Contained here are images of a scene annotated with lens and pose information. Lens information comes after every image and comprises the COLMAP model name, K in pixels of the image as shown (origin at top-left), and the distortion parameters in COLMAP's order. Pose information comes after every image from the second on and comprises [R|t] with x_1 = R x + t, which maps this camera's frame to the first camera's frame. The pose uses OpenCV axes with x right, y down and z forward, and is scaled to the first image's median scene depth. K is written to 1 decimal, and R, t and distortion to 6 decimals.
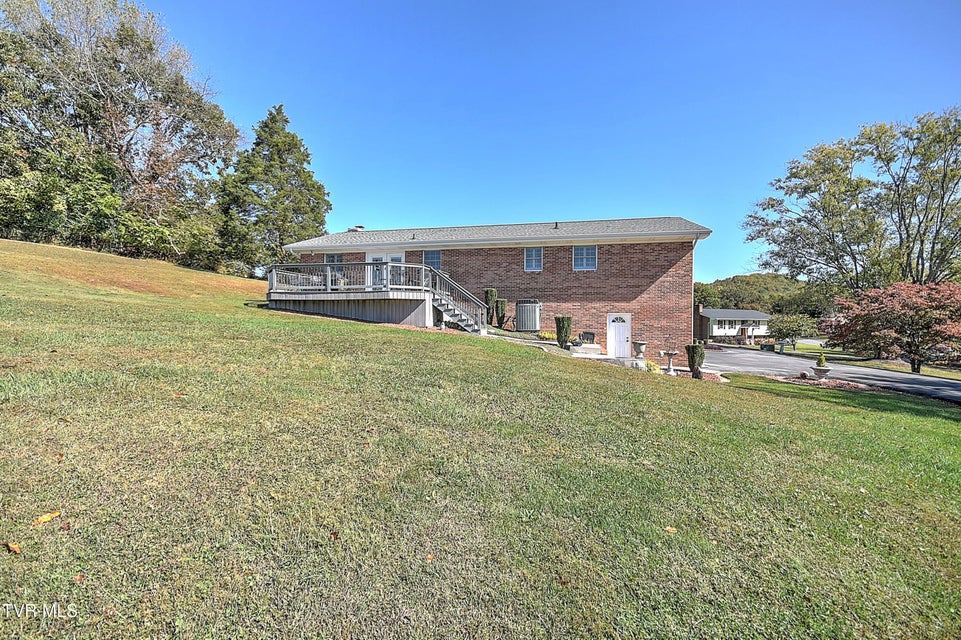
lens RADIAL K [[416.5, 0, 470.8], [0, 416.5, 320.6], [0, 0, 1]] dist [0.011480, -0.003690]
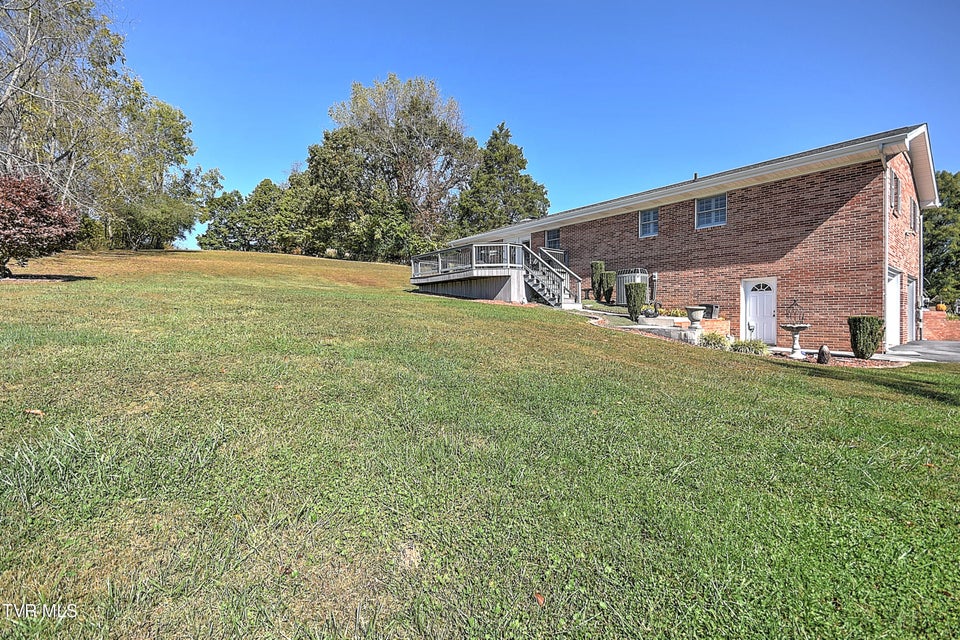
lens RADIAL K [[416.1, 0, 470.3], [0, 416.1, 320.6], [0, 0, 1]] dist [0.011480, -0.003690]
pose [[0.784805, -0.001288, -0.619742, 0.410879], [0.004189, 0.999986, 0.003226, 0.052609], [0.619729, -0.005128, 0.784799, 0.094873]]
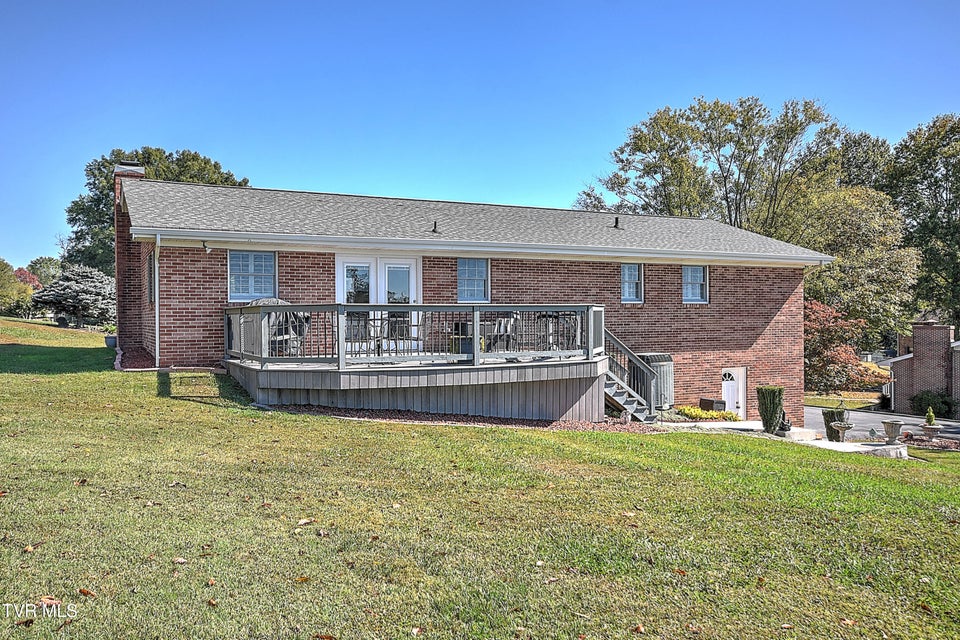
lens RADIAL K [[758.8, 0, 480.0], [0, 758.8, 320.0], [0, 0, 1]] dist [0.009326, 0.003215]
pose [[0.771676, -0.013514, 0.635873, -0.744736], [0.014168, 0.999891, 0.004056, -0.105956], [-0.635859, 0.005879, 0.771783, 0.304082]]
